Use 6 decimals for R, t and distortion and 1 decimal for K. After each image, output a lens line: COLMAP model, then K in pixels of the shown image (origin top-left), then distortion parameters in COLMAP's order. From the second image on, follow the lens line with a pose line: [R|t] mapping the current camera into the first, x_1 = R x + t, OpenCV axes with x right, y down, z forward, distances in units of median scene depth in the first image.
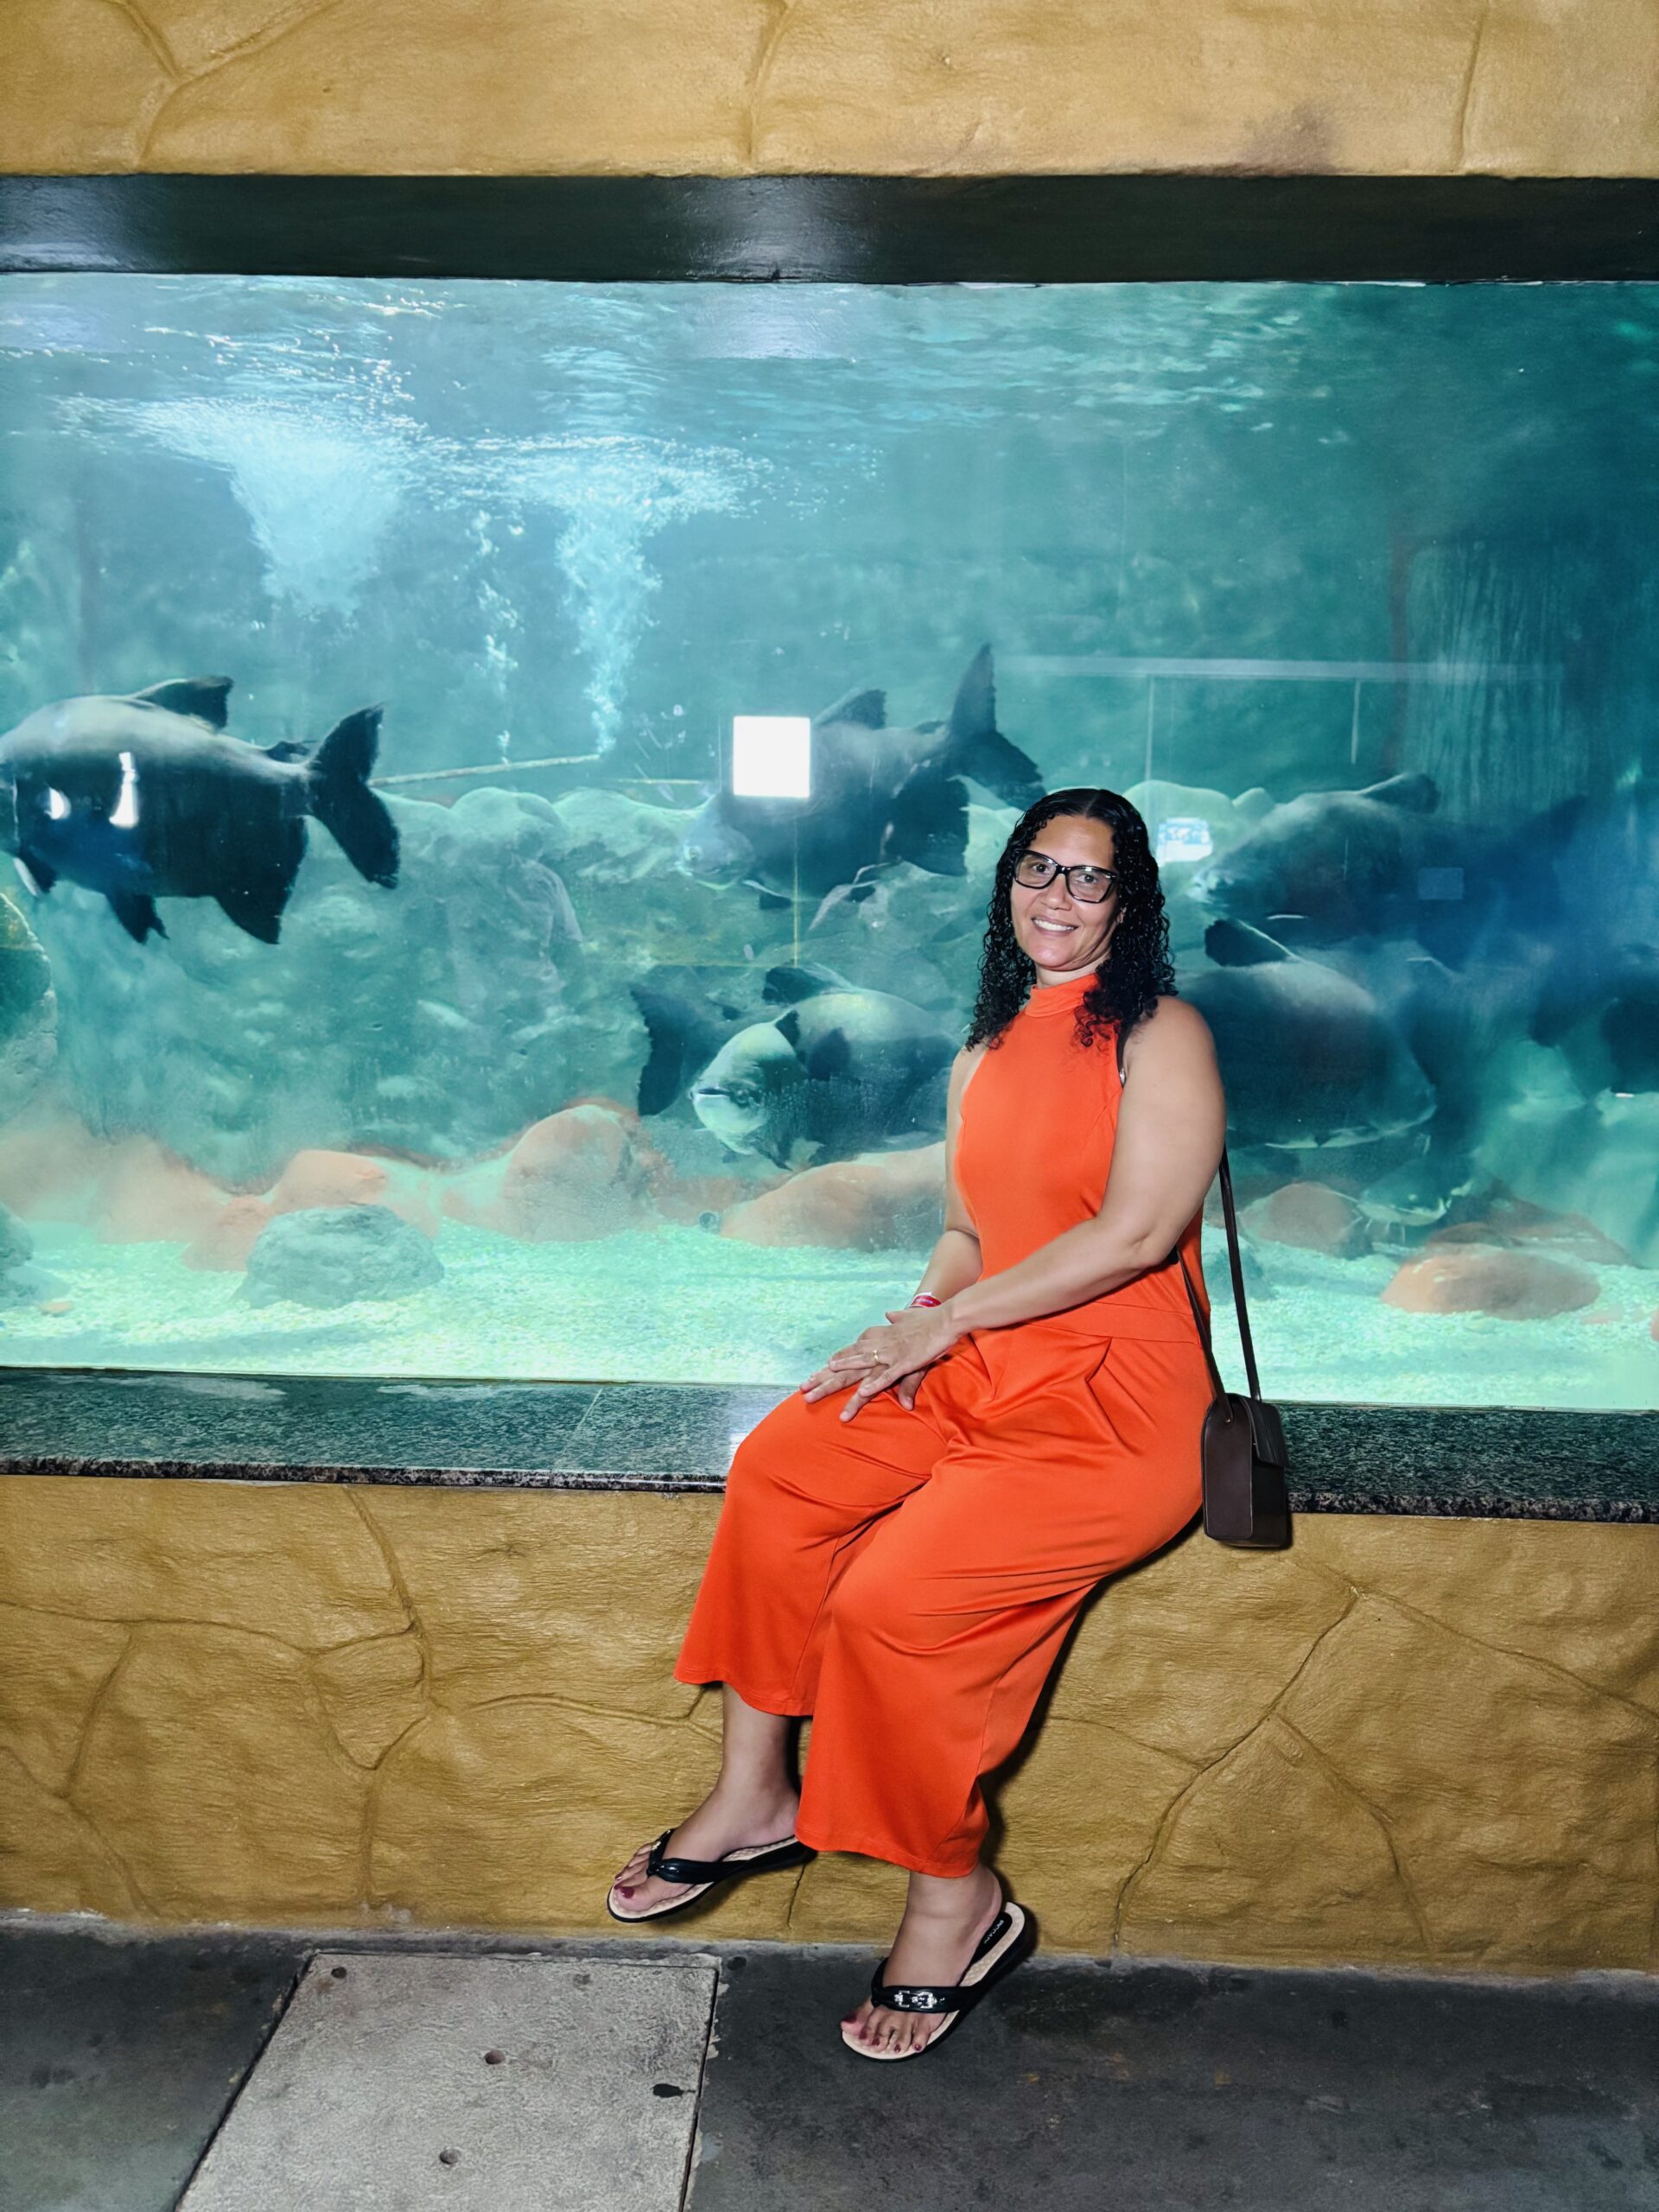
lens RADIAL K [[1693.2, 0, 824.9], [0, 1693.2, 1114.1], [0, 0, 1]] dist [0.066011, -0.064738]
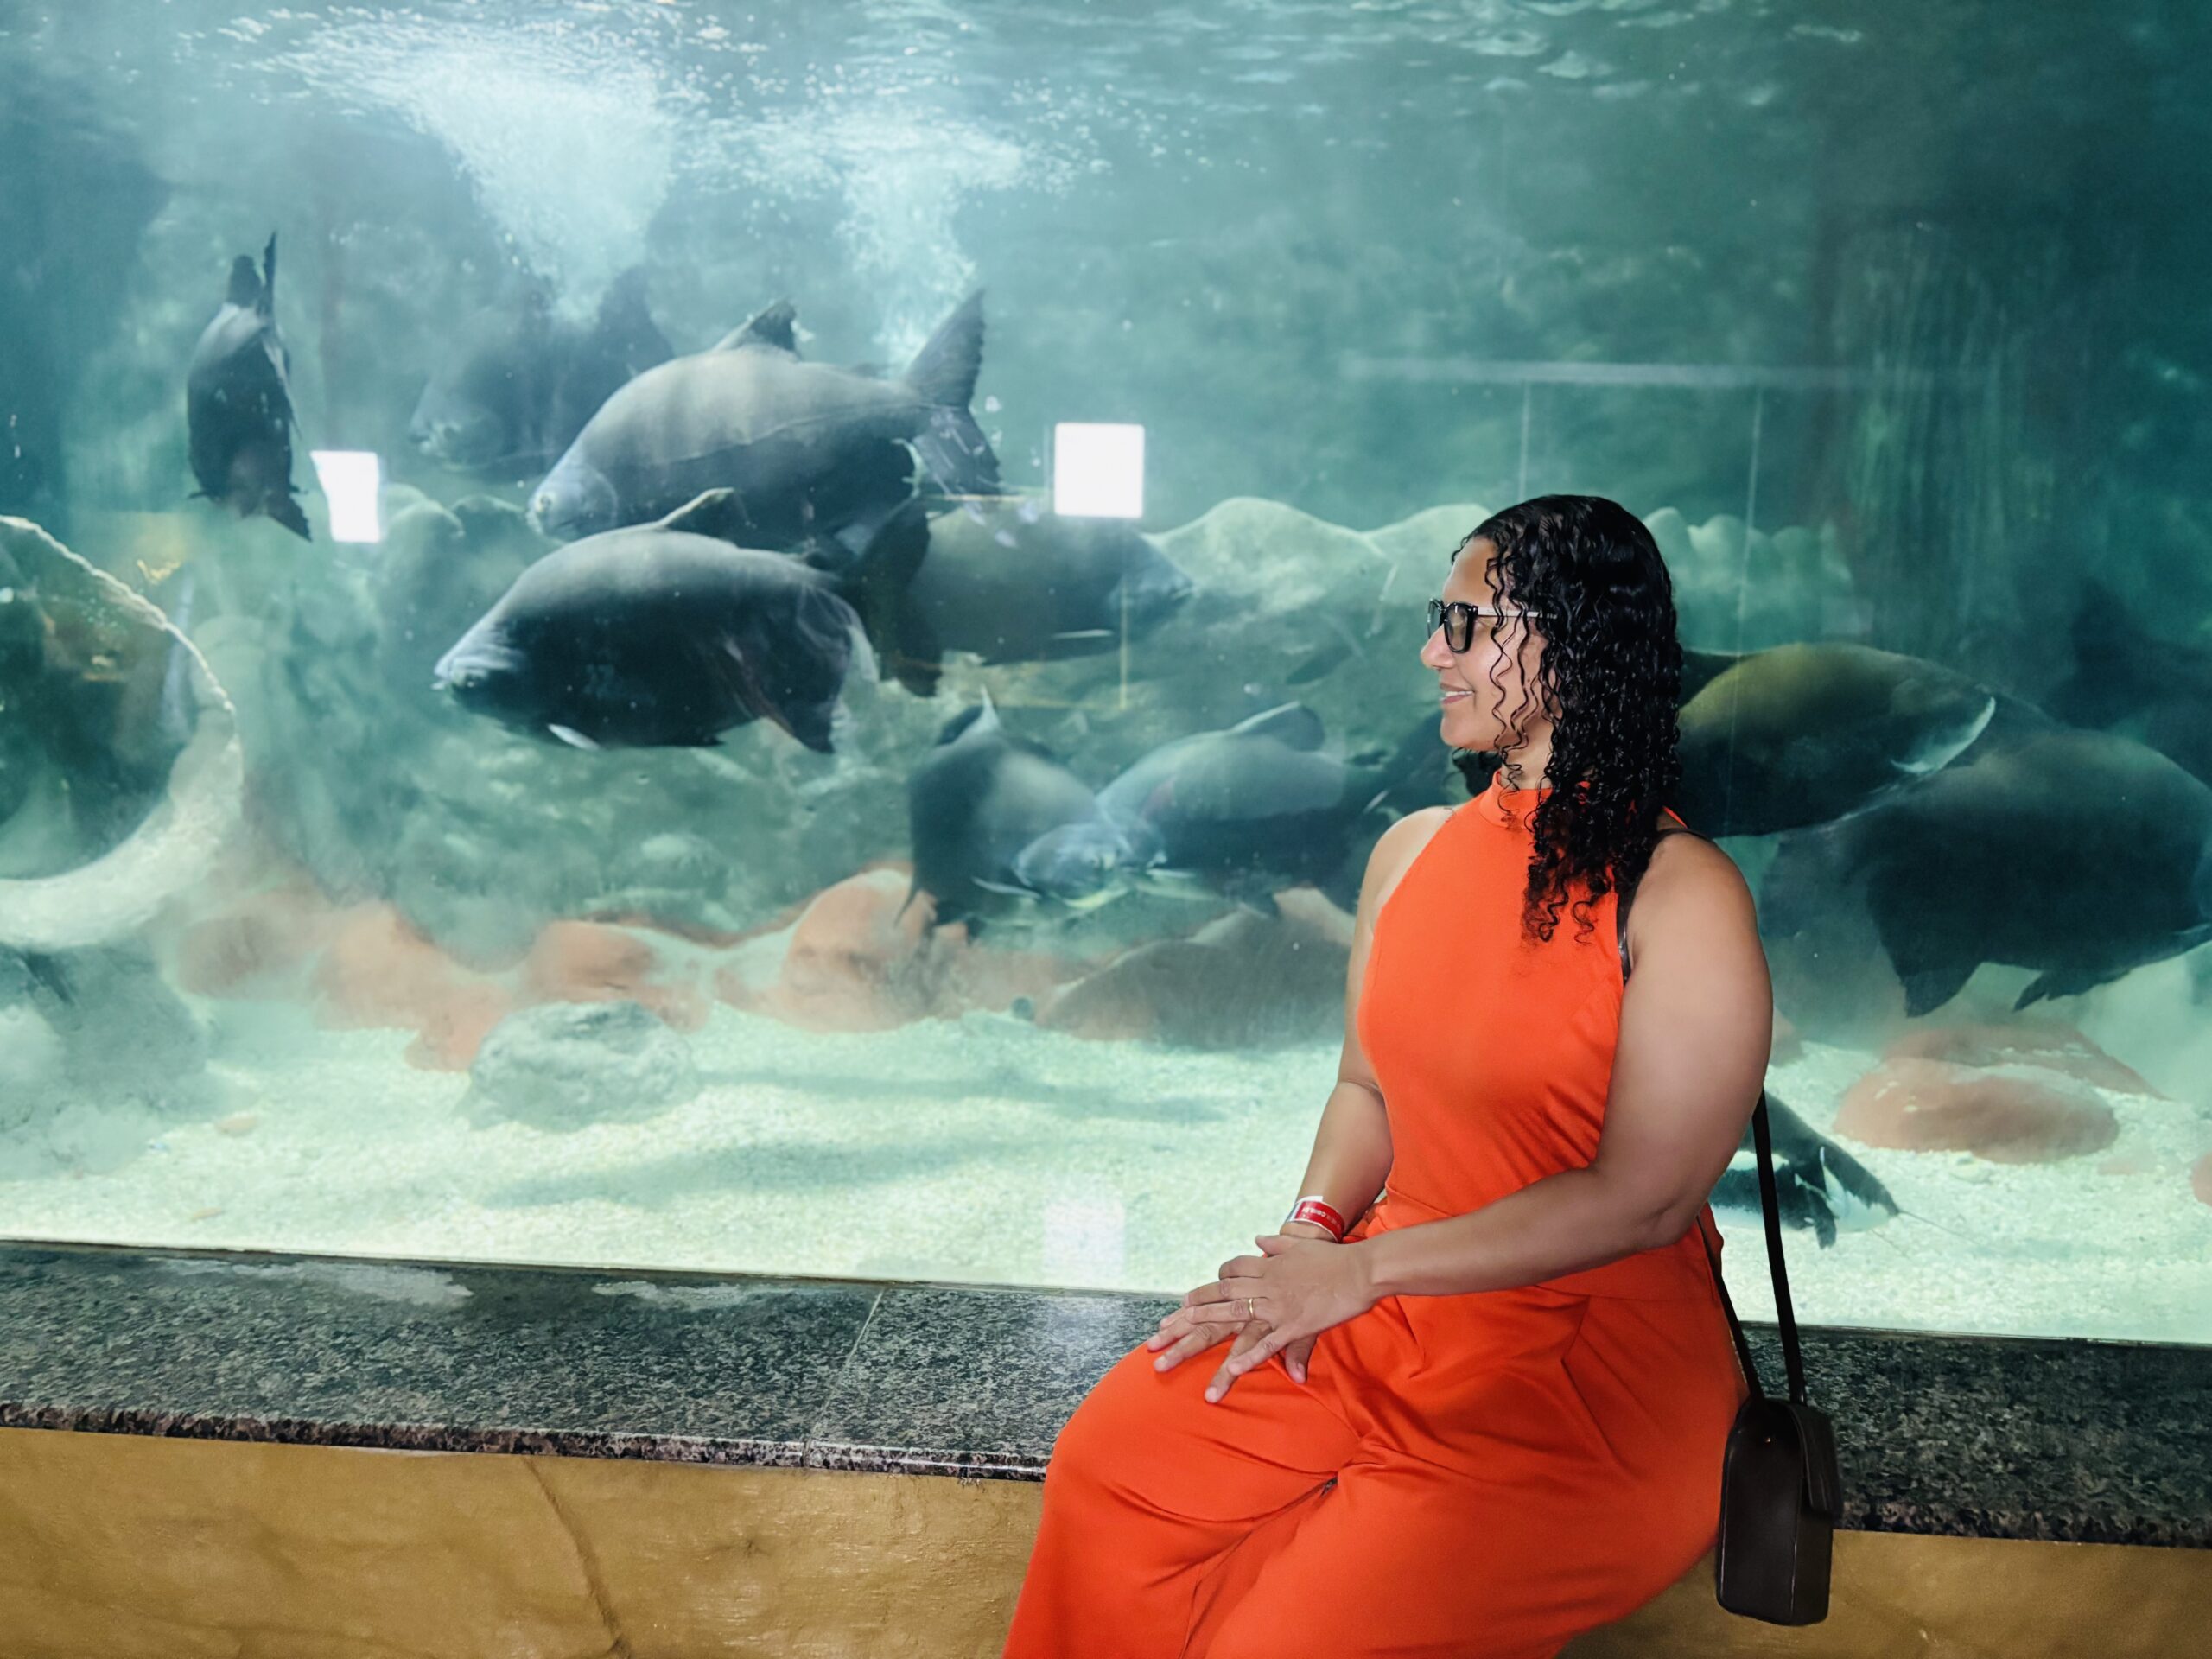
lens RADIAL K [[1693.2, 0, 1117.4], [0, 1693.2, 841.2], [0, 0, 1]] dist [0.066011, -0.064738]
pose [[0.999892, 0.007868, -0.012398, -0.019581], [-0.007788, 0.999948, 0.006547, -0.051142], [0.012449, -0.006450, 0.999902, 0.259040]]
